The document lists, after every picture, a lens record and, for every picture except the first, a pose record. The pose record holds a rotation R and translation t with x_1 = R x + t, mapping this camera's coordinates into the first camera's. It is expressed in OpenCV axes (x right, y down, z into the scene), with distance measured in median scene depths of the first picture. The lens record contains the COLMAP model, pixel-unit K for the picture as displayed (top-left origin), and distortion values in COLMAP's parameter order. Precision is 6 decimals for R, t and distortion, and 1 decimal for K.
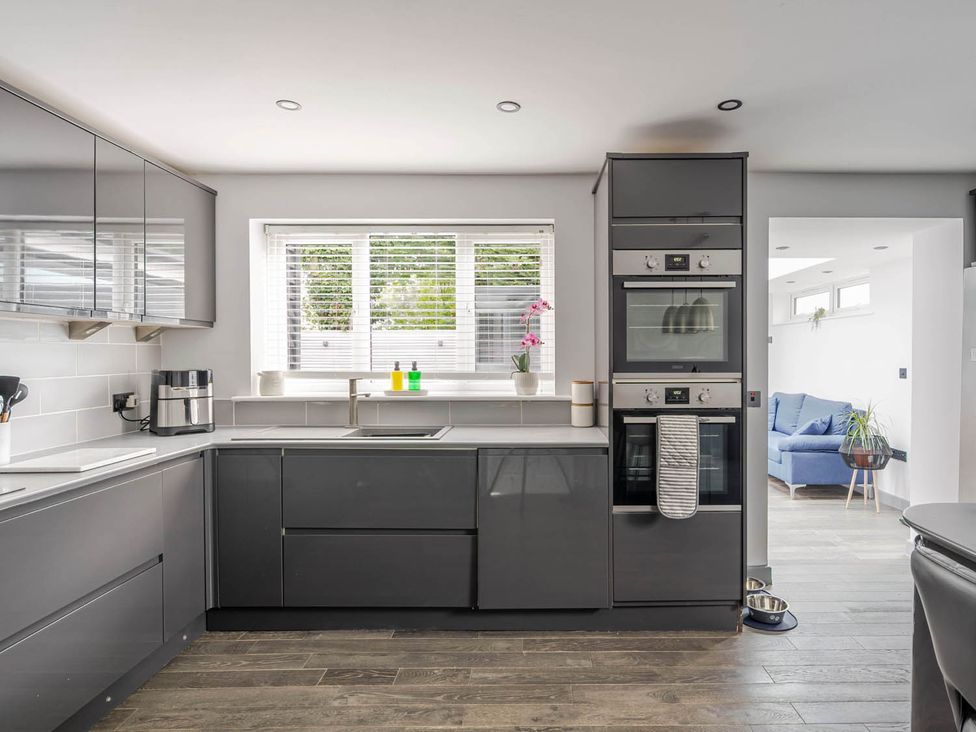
lens RADIAL K [[579.5, 0, 534.5], [0, 579.5, 358.9], [0, 0, 1]] dist [-0.003393, 0.000224]
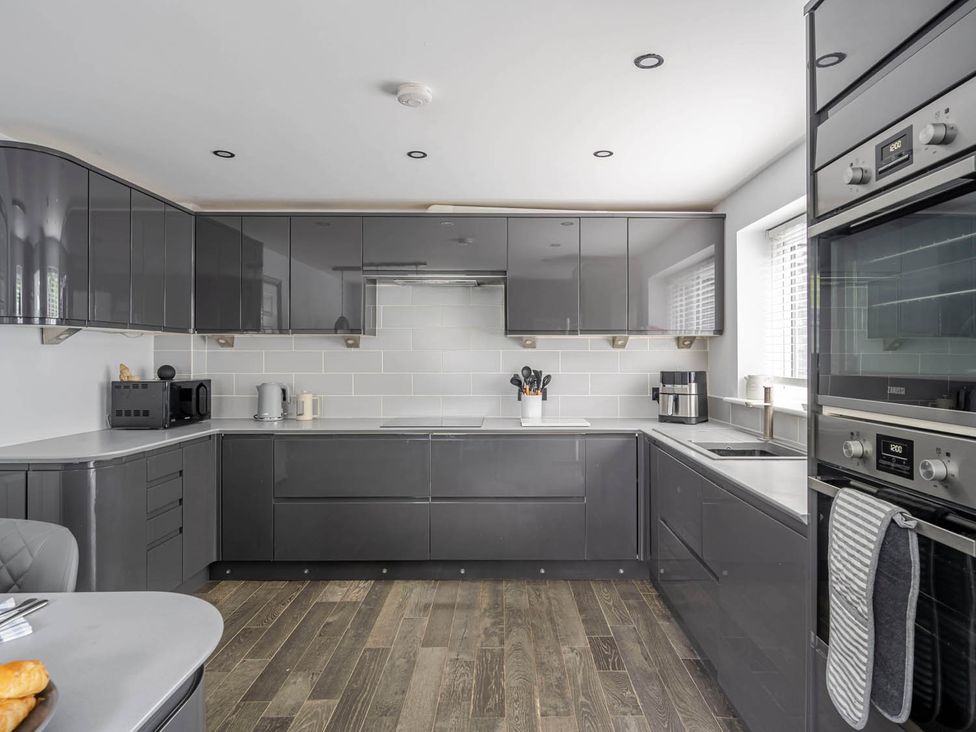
lens RADIAL K [[571.5, 0, 512.6], [0, 571.5, 359.3], [0, 0, 1]] dist [-0.006681, 0.000747]
pose [[0.007705, 0.003922, -0.999963, 0.674886], [-0.009781, 0.999945, 0.003846, -0.008138], [0.999922, 0.009751, 0.007742, 0.705356]]
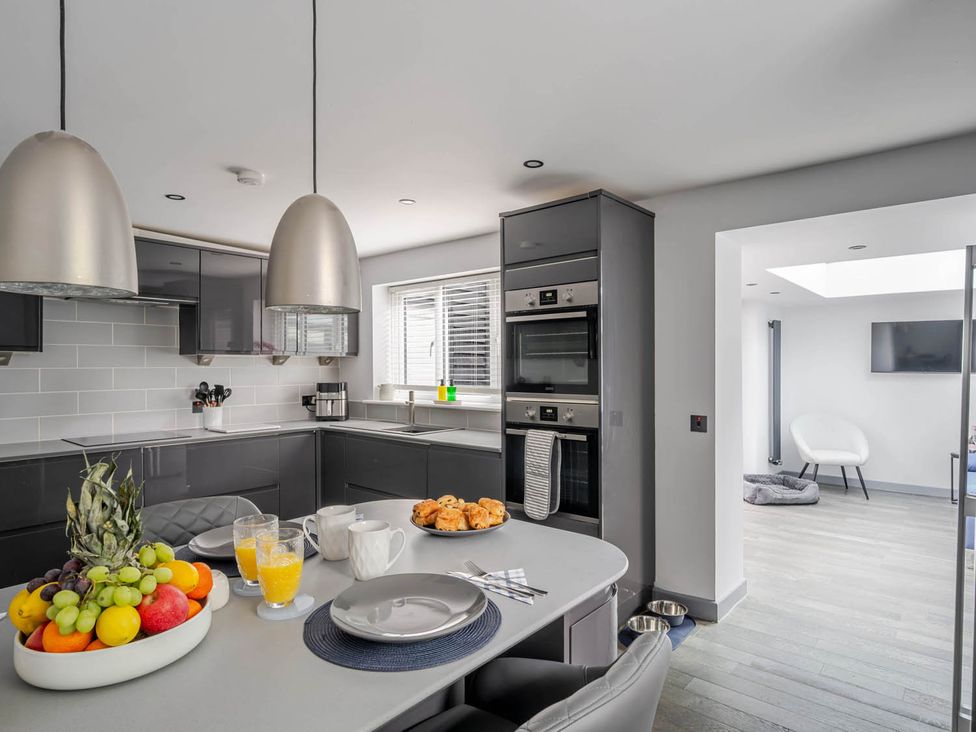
lens RADIAL K [[560.1, 0, 491.5], [0, 560.1, 365.4], [0, 0, 1]] dist [-0.003118, -0.001288]
pose [[0.759867, -0.001240, -0.650078, 0.878562], [-0.004264, 0.999967, -0.006891, -0.023640], [0.650065, 0.008008, 0.759836, 0.084475]]
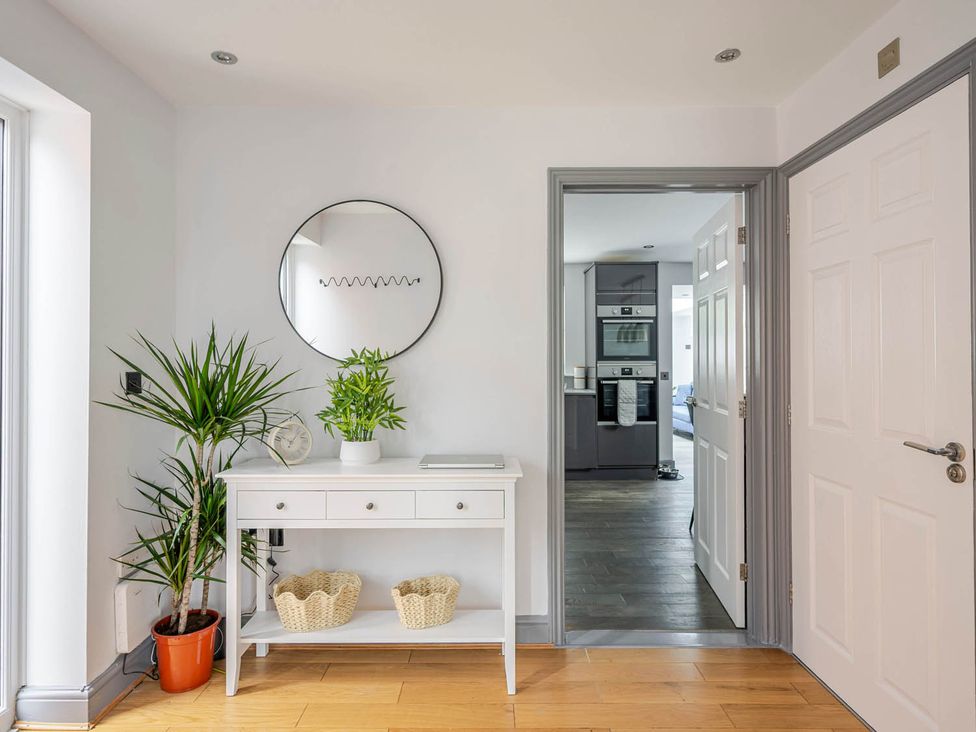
lens RADIAL K [[542.4, 0, 483.0], [0, 542.4, 361.3], [0, 0, 1]] dist [0.002619, -0.000921]
pose [[0.999903, -0.003227, -0.013571, -0.272335], [0.003167, 0.999985, -0.004431, 0.032570], [0.013585, 0.004388, 0.999898, -1.070096]]
